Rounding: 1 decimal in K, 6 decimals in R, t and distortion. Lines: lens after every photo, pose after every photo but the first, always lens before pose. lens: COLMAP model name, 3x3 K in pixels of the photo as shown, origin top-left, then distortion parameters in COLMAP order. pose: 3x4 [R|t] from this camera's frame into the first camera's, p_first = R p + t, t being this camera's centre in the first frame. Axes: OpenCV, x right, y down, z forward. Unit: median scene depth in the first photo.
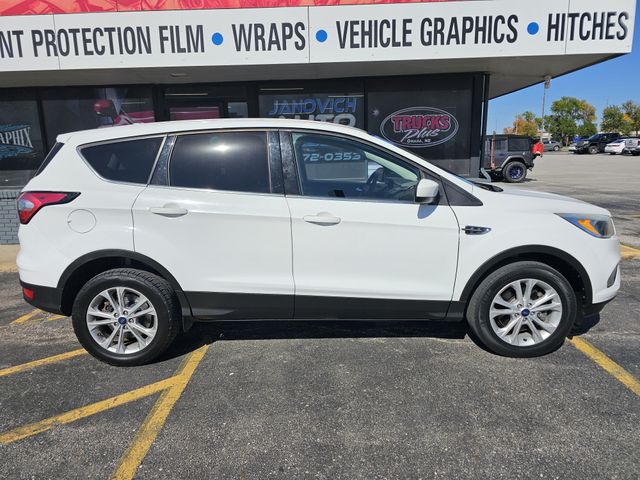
lens RADIAL K [[429.3, 0, 312.9], [0, 429.3, 236.3], [0, 0, 1]] dist [0.048248, -0.046120]
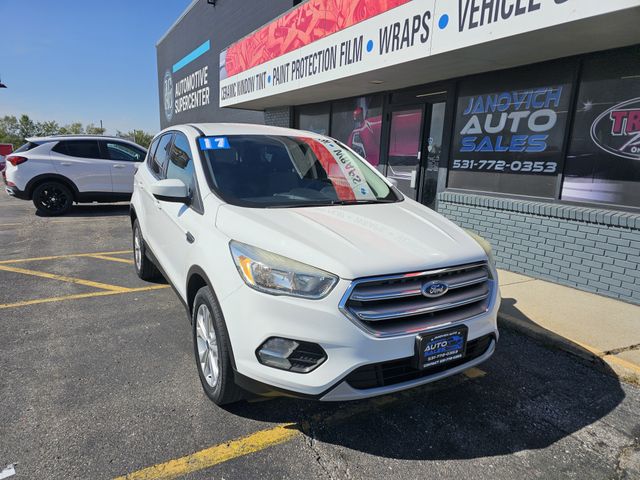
lens RADIAL K [[428.3, 0, 313.3], [0, 428.3, 242.0], [0, 0, 1]] dist [0.051834, -0.047218]
pose [[0.496206, 0.216887, -0.840678, 0.701267], [-0.207985, 0.969795, 0.127435, -0.097898], [0.842924, 0.111614, 0.526328, 0.383476]]
